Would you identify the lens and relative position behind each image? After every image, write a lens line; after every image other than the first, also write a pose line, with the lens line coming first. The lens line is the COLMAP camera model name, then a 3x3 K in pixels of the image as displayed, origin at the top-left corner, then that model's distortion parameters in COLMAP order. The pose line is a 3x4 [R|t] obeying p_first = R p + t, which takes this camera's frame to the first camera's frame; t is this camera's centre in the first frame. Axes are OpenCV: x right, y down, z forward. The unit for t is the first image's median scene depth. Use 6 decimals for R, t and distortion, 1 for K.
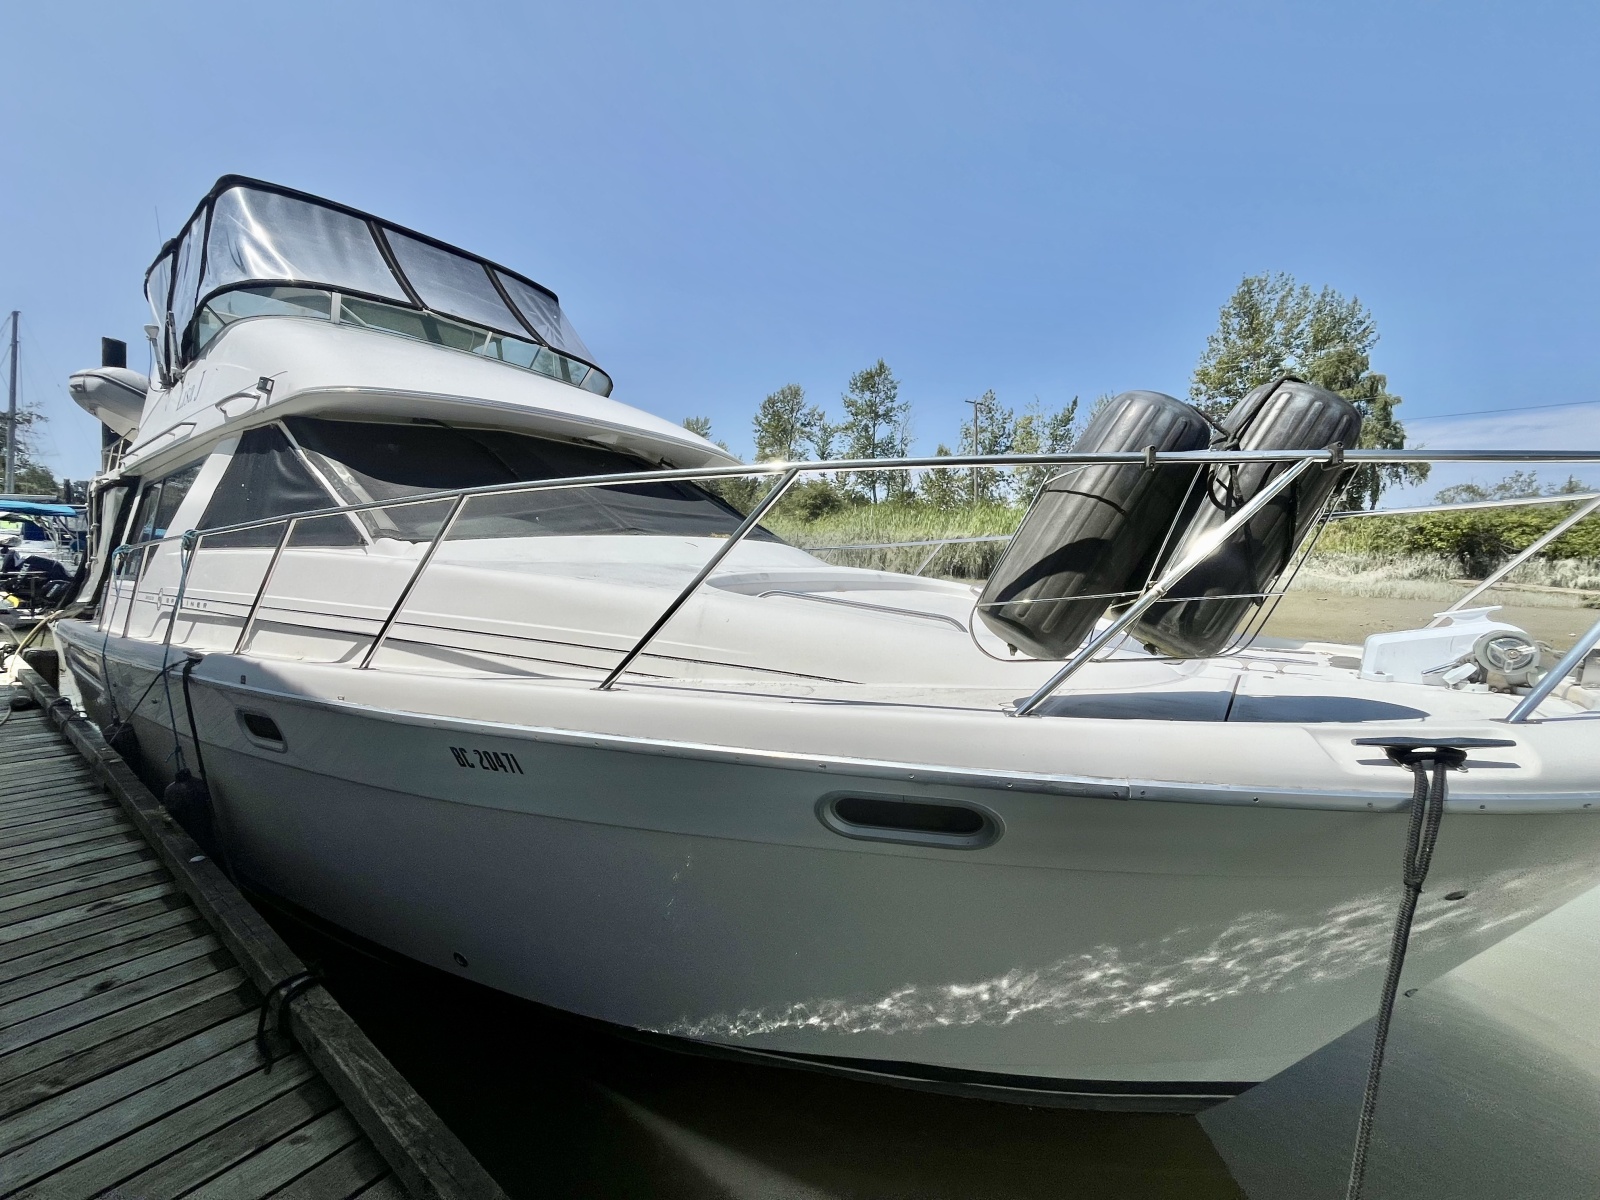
lens RADIAL K [[643.2, 0, 801.3], [0, 643.2, 598.6], [0, 0, 1]] dist [-0.001691, -0.000434]
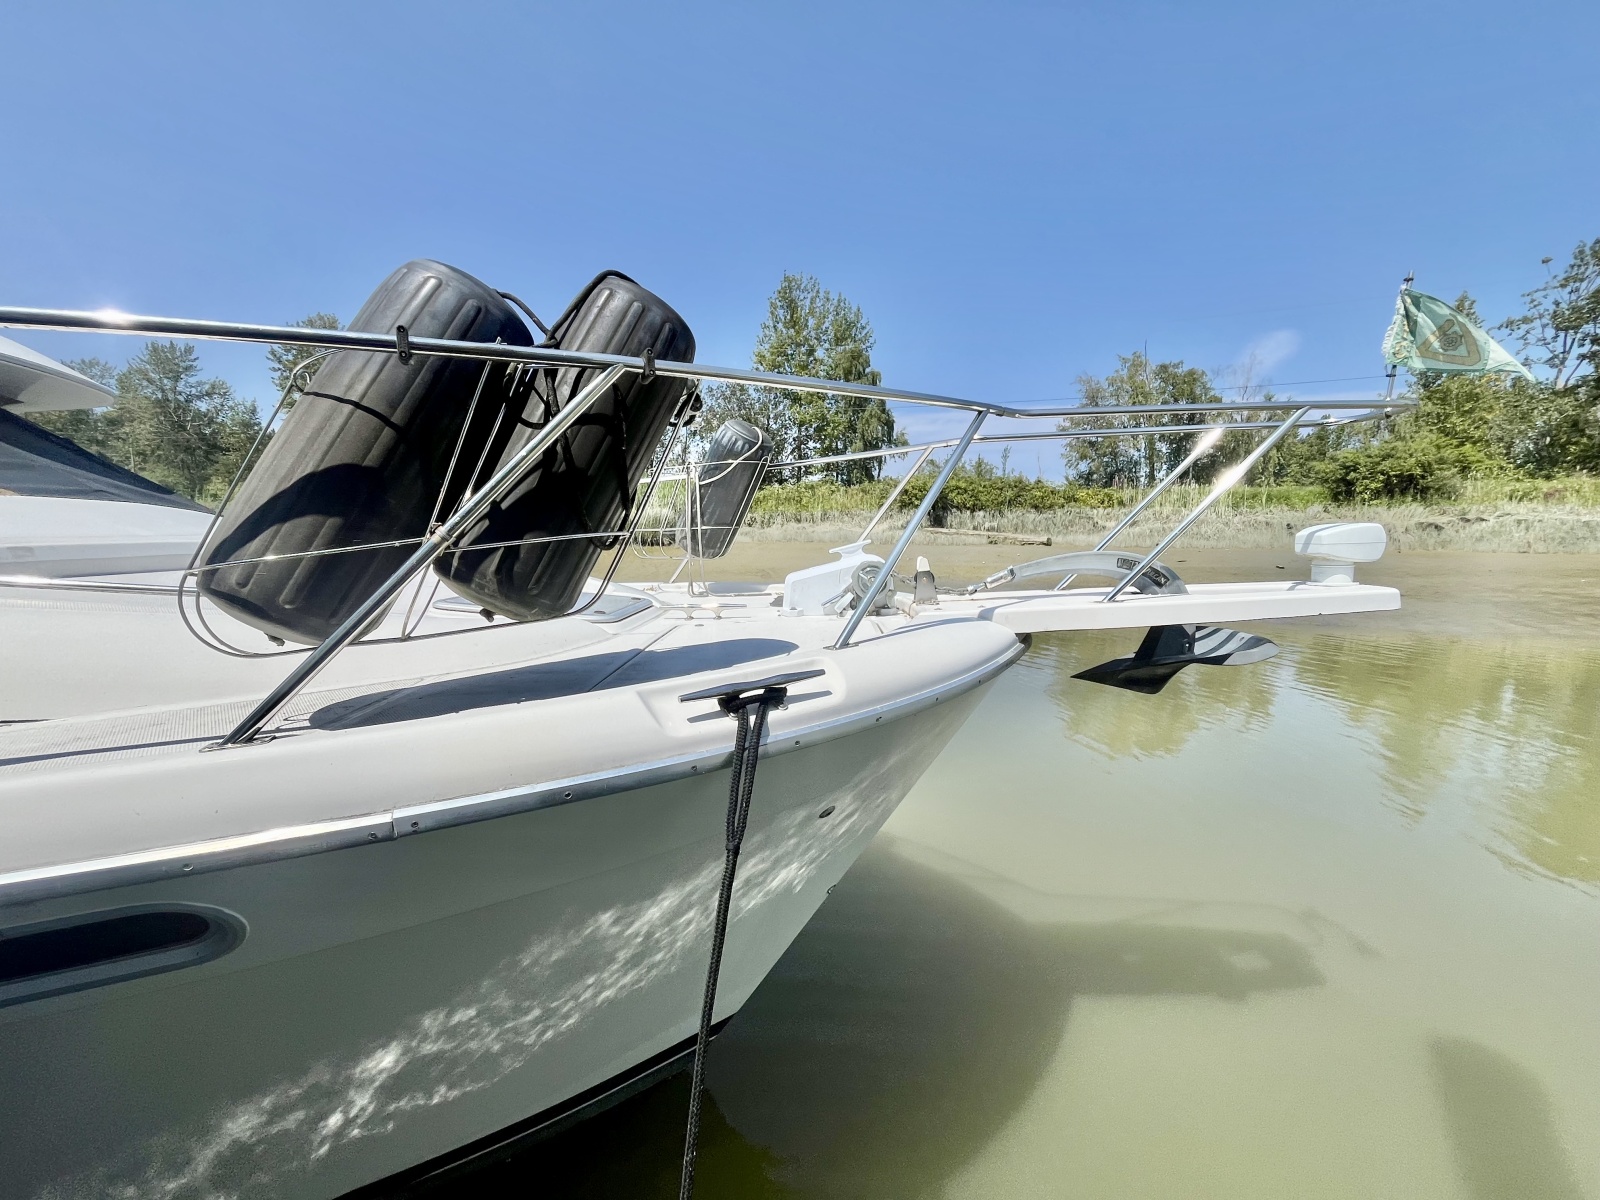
lens RADIAL K [[643.2, 0, 803.6], [0, 643.2, 602.7], [0, 0, 1]] dist [-0.001691, -0.000434]
pose [[0.821450, -0.101398, 0.561194, 0.450729], [0.067114, 0.994416, 0.081436, 0.029143], [-0.566318, -0.029231, 0.823668, 0.164502]]
